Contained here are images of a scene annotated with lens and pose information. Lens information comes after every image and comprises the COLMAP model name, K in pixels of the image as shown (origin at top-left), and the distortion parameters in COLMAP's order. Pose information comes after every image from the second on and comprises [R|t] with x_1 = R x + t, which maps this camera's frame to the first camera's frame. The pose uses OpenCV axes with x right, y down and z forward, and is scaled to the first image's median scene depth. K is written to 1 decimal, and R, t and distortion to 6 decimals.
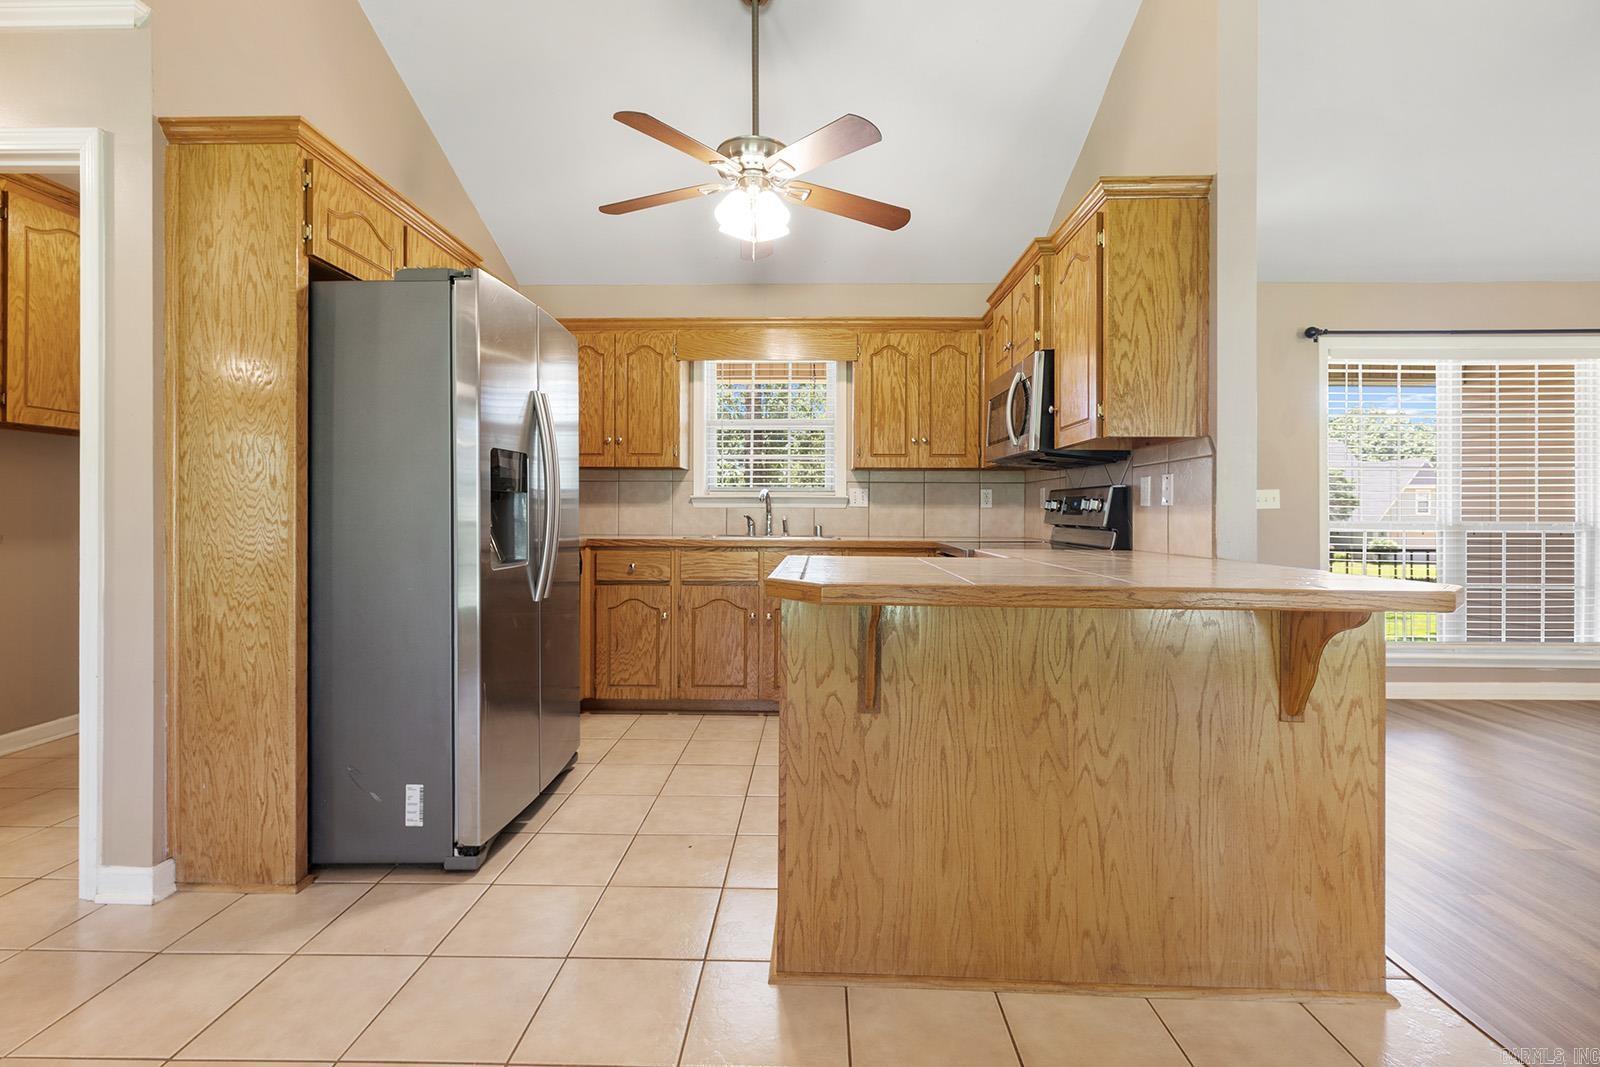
lens RADIAL K [[720.6, 0, 798.3], [0, 720.6, 509.2], [0, 0, 1]] dist [0.003413, 0.000380]
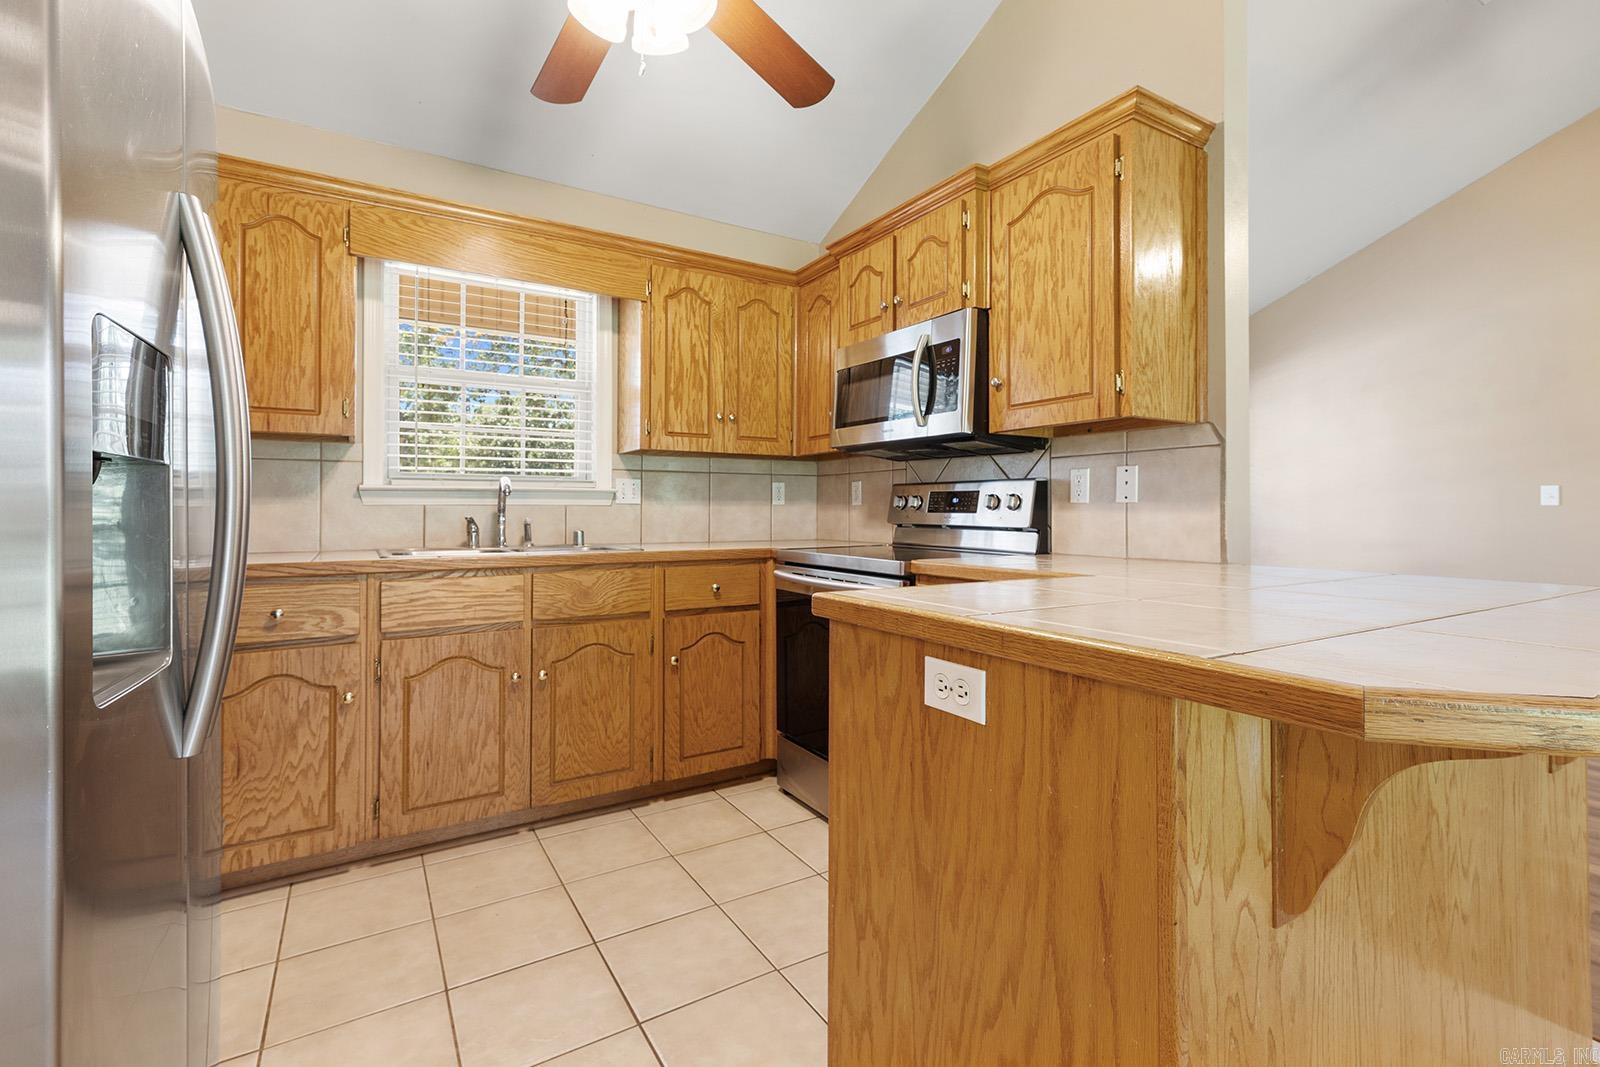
lens RADIAL K [[720.0, 0, 804.3], [0, 720.0, 501.1], [0, 0, 1]] dist [0.003218, 0.000282]
pose [[0.835922, 0.001579, 0.548845, -0.199947], [0.002087, 0.999979, -0.006055, -0.001258], [-0.548844, 0.006207, 0.835902, 0.340027]]
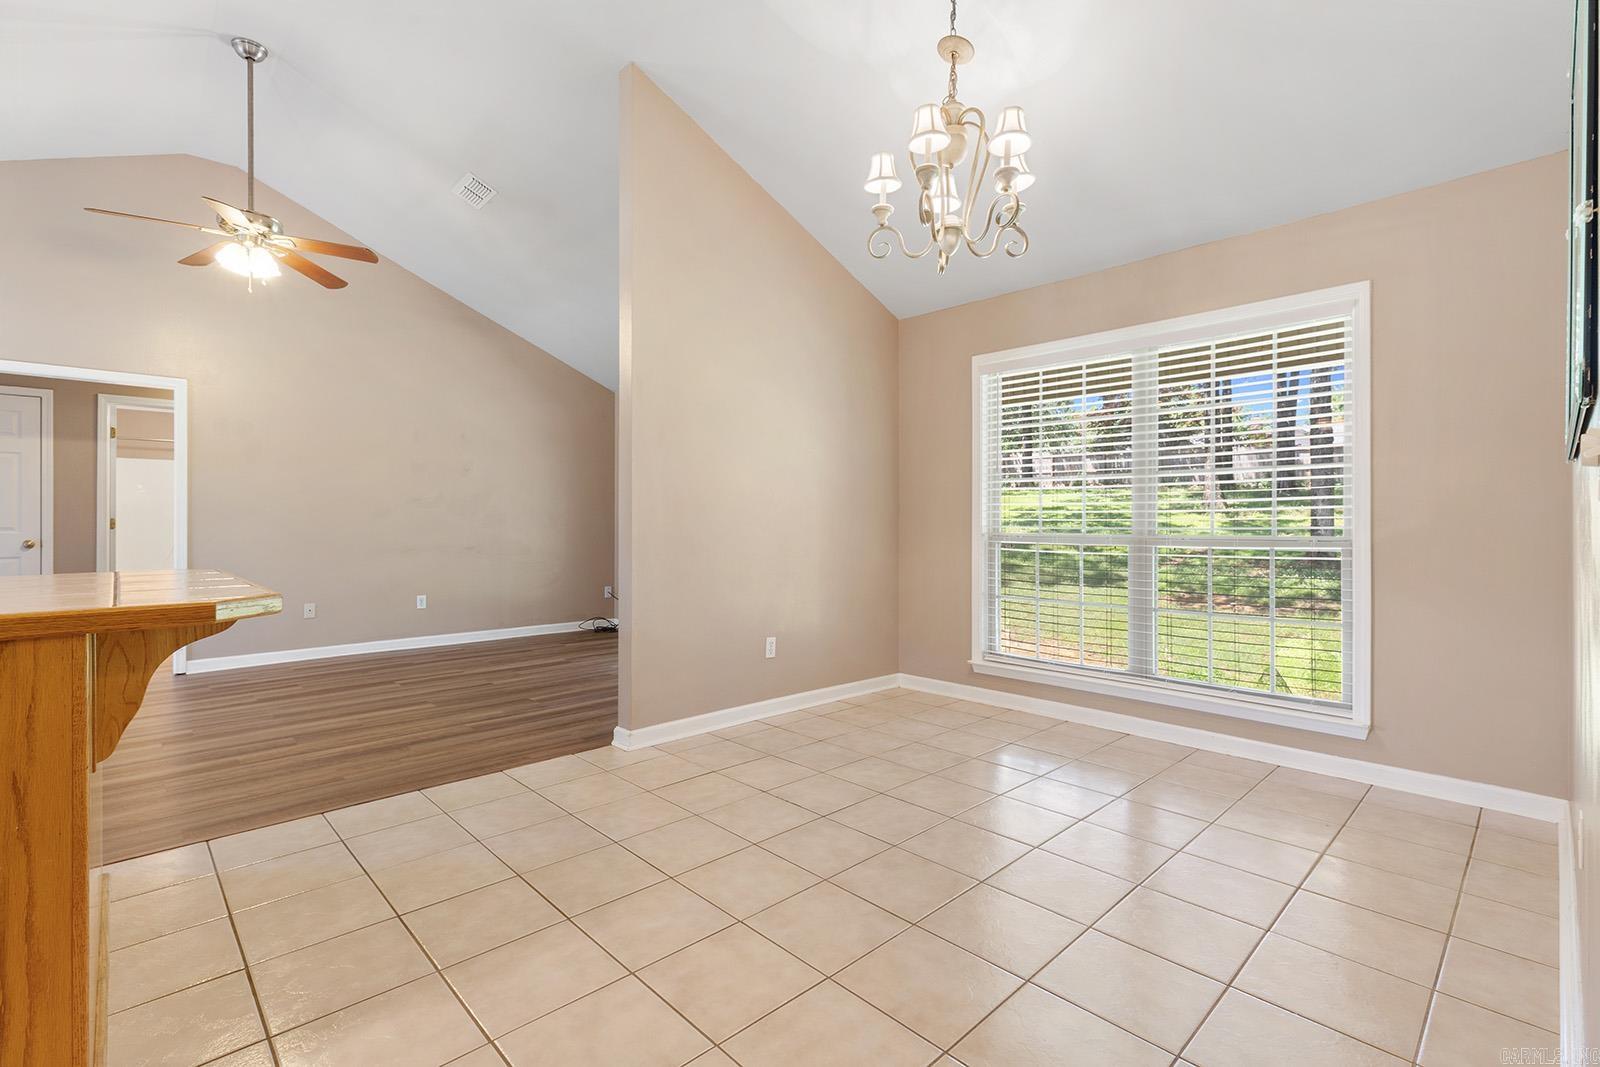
lens RADIAL K [[723.4, 0, 797.3], [0, 723.4, 523.4], [0, 0, 1]] dist [0.001358, -0.000100]
pose [[-0.708609, -0.005449, 0.705580, -0.471861], [-0.003254, 0.999985, 0.004455, -0.003283], [-0.705594, 0.000861, -0.708616, 0.451917]]
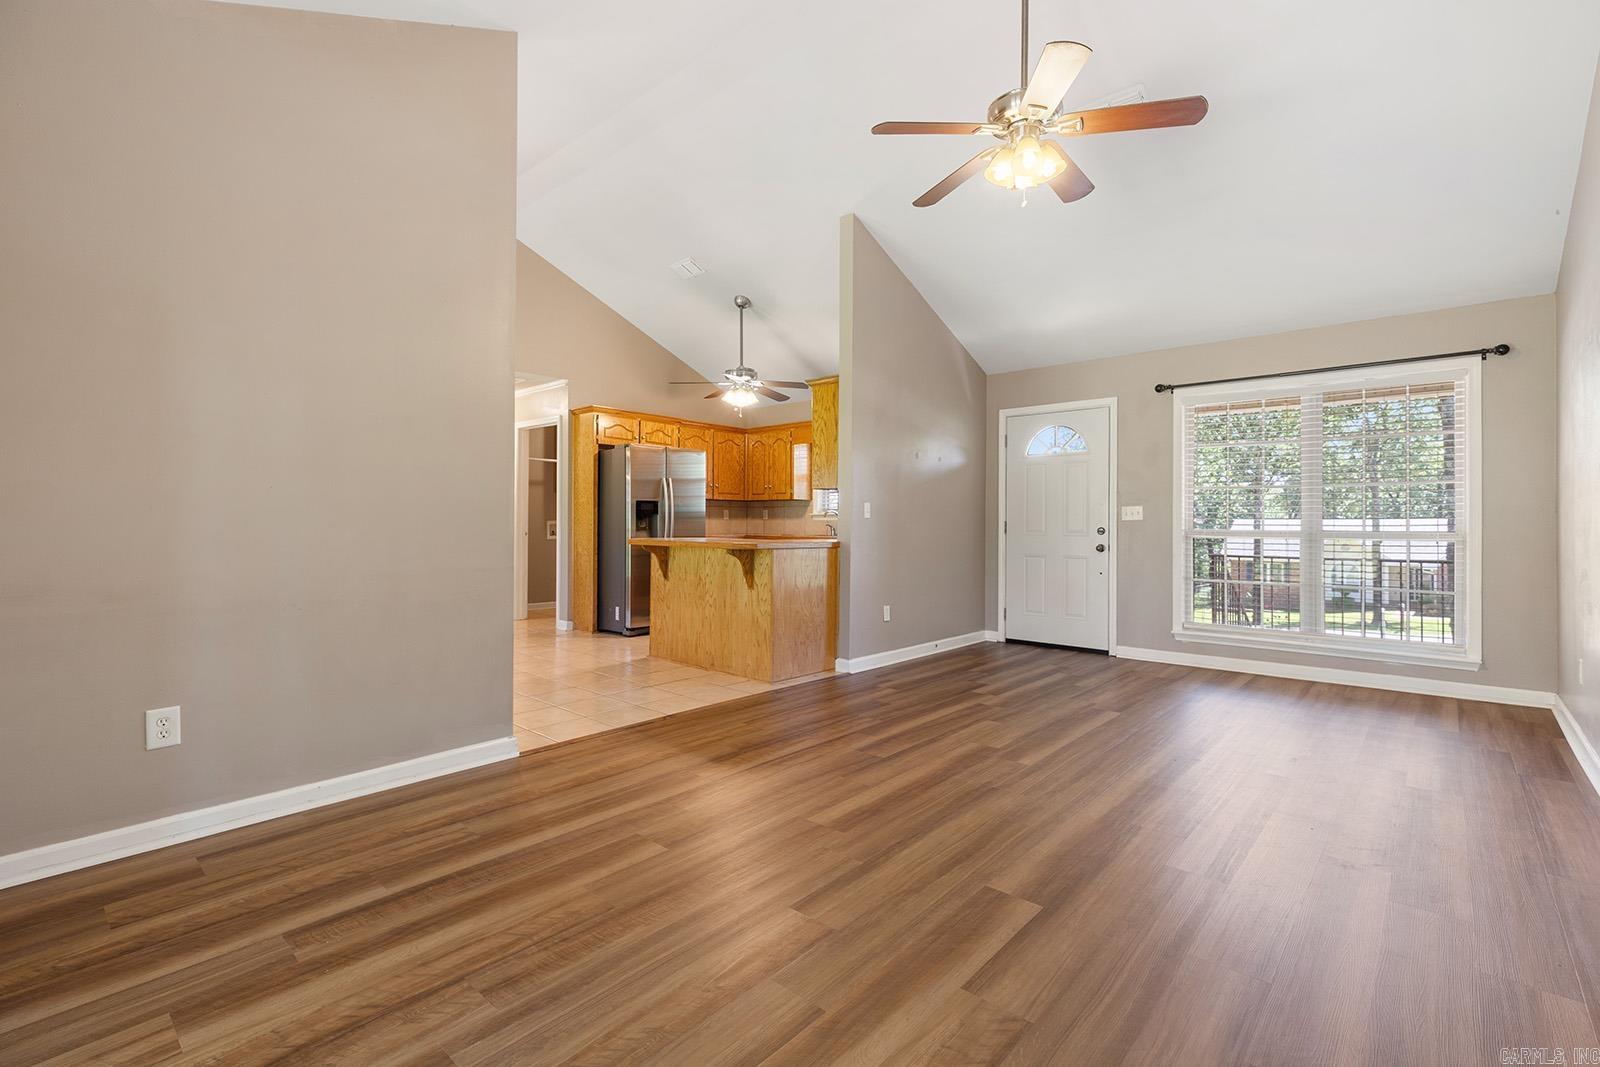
lens RADIAL K [[719.1, 0, 800.5], [0, 719.1, 517.1], [0, 0, 1]] dist [0.003611, 0.000104]
pose [[0.761149, -0.005068, -0.648558, 1.220528], [-0.001586, 0.999952, -0.009675, 0.008705], [0.648575, 0.008393, 0.761104, -0.508834]]
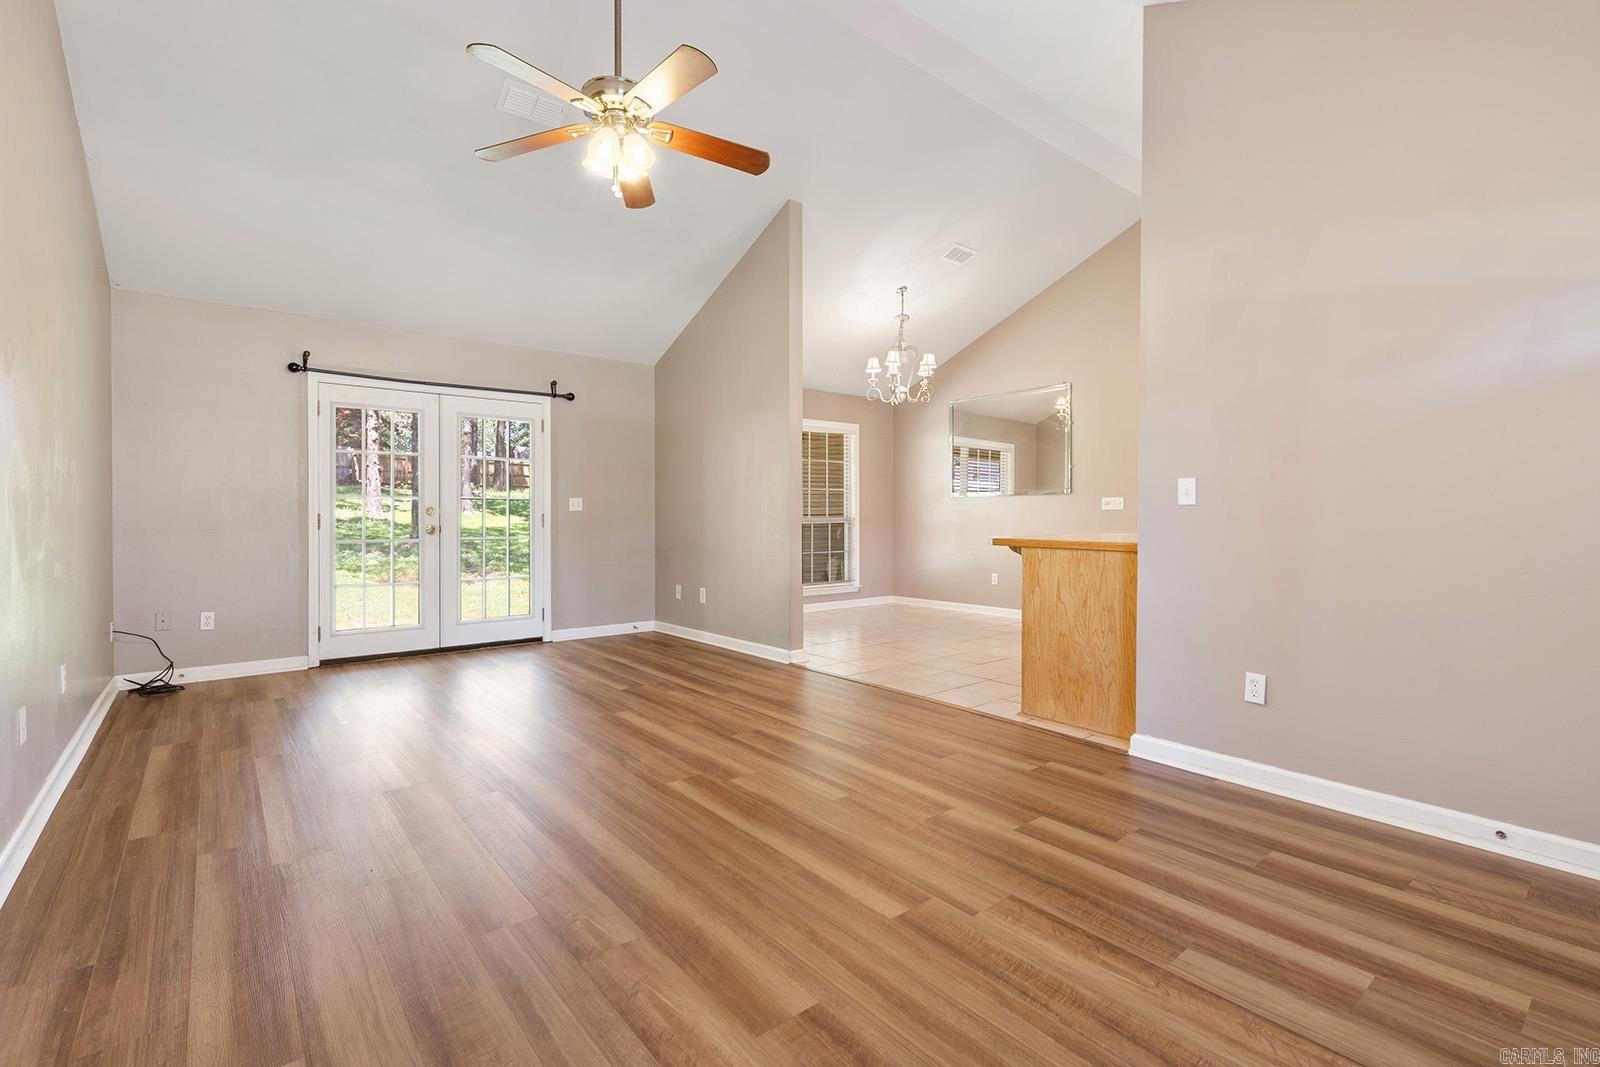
lens RADIAL K [[718.5, 0, 799.4], [0, 718.5, 523.4], [0, 0, 1]] dist [0.003311, -0.000436]
pose [[-0.760250, 0.004188, -0.649617, 1.259385], [-0.002694, 0.999950, 0.009600, 0.010895], [0.649625, 0.009049, -0.760201, 1.005892]]
